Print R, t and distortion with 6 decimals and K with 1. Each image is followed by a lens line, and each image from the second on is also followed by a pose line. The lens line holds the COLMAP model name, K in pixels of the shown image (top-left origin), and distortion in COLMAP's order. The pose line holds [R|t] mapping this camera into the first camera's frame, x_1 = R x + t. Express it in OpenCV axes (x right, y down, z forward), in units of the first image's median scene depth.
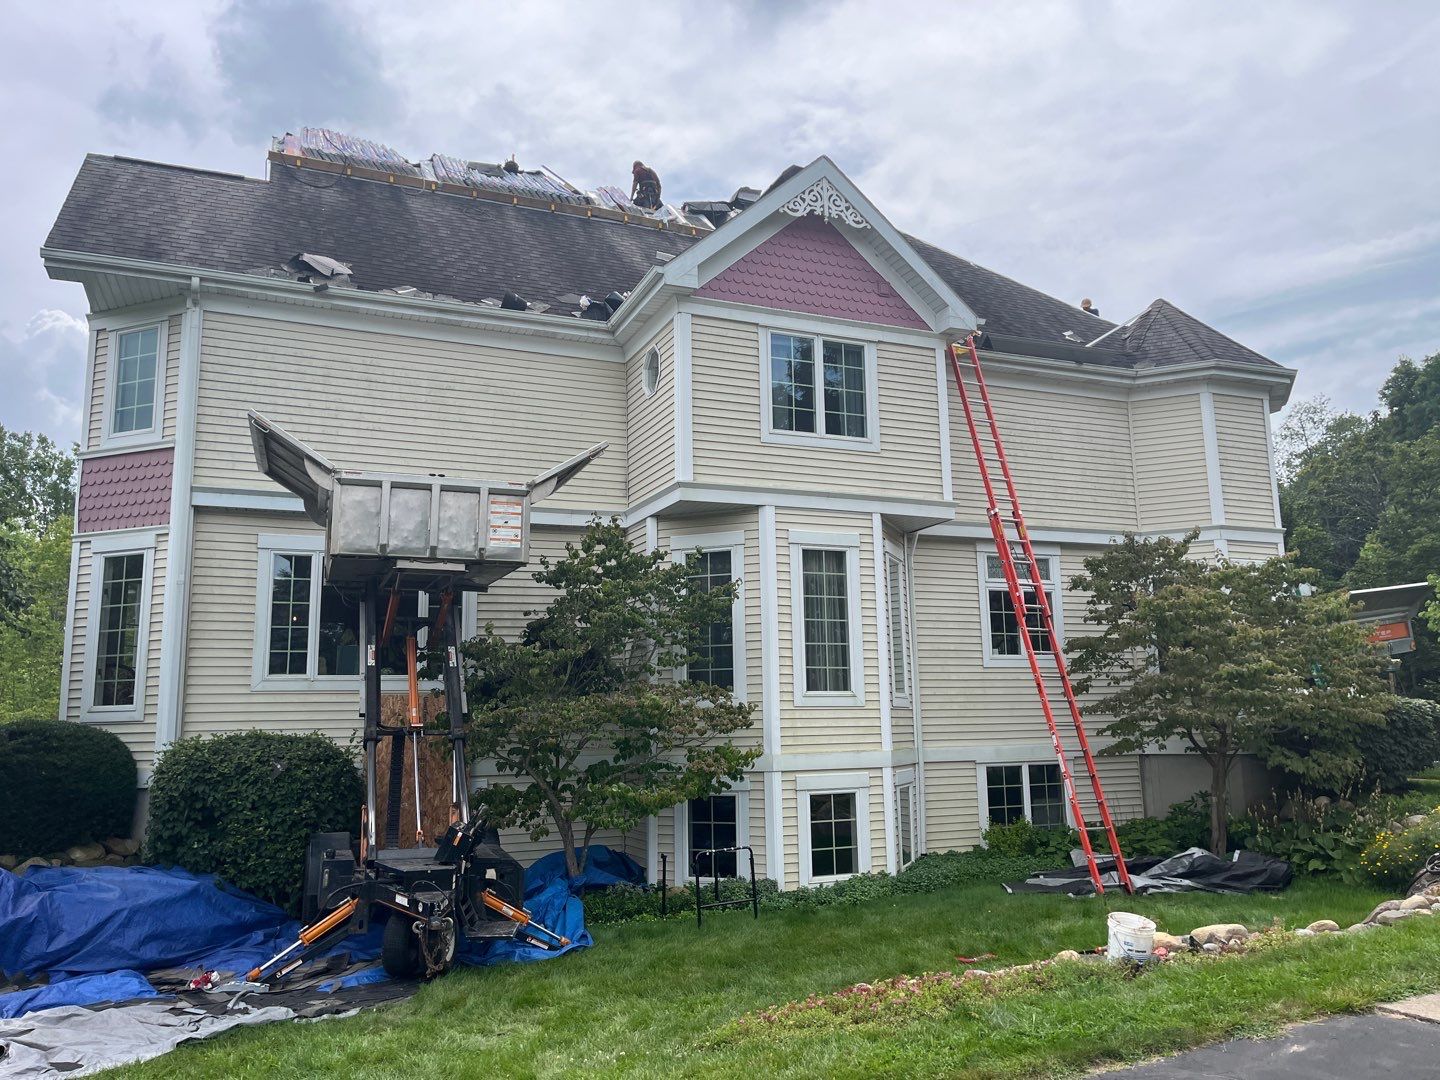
lens RADIAL K [[1072.2, 0, 720.0], [0, 1072.2, 540.0], [0, 0, 1]] dist [0.083342, -0.105156]
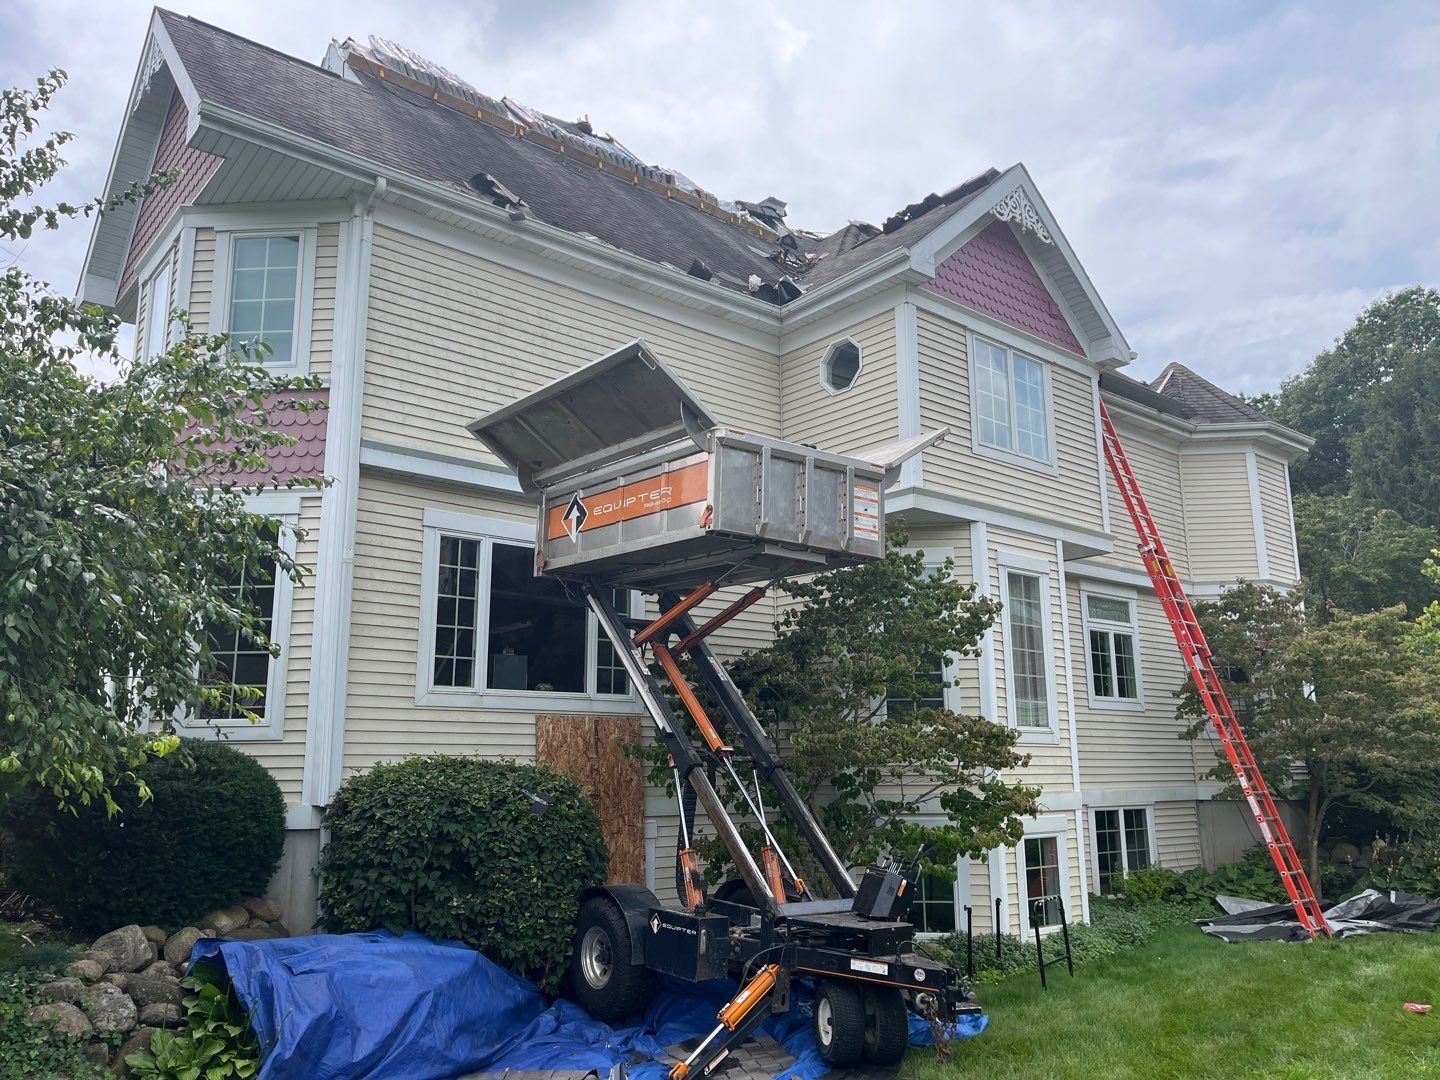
lens RADIAL K [[1077.4, 0, 715.2], [0, 1077.4, 547.6], [0, 0, 1]] dist [0.063160, -0.069580]
pose [[0.958774, 0.070153, 0.275375, -0.441450], [-0.059117, 0.997087, -0.048185, 0.049368], [-0.277953, 0.029919, 0.960129, 0.179146]]
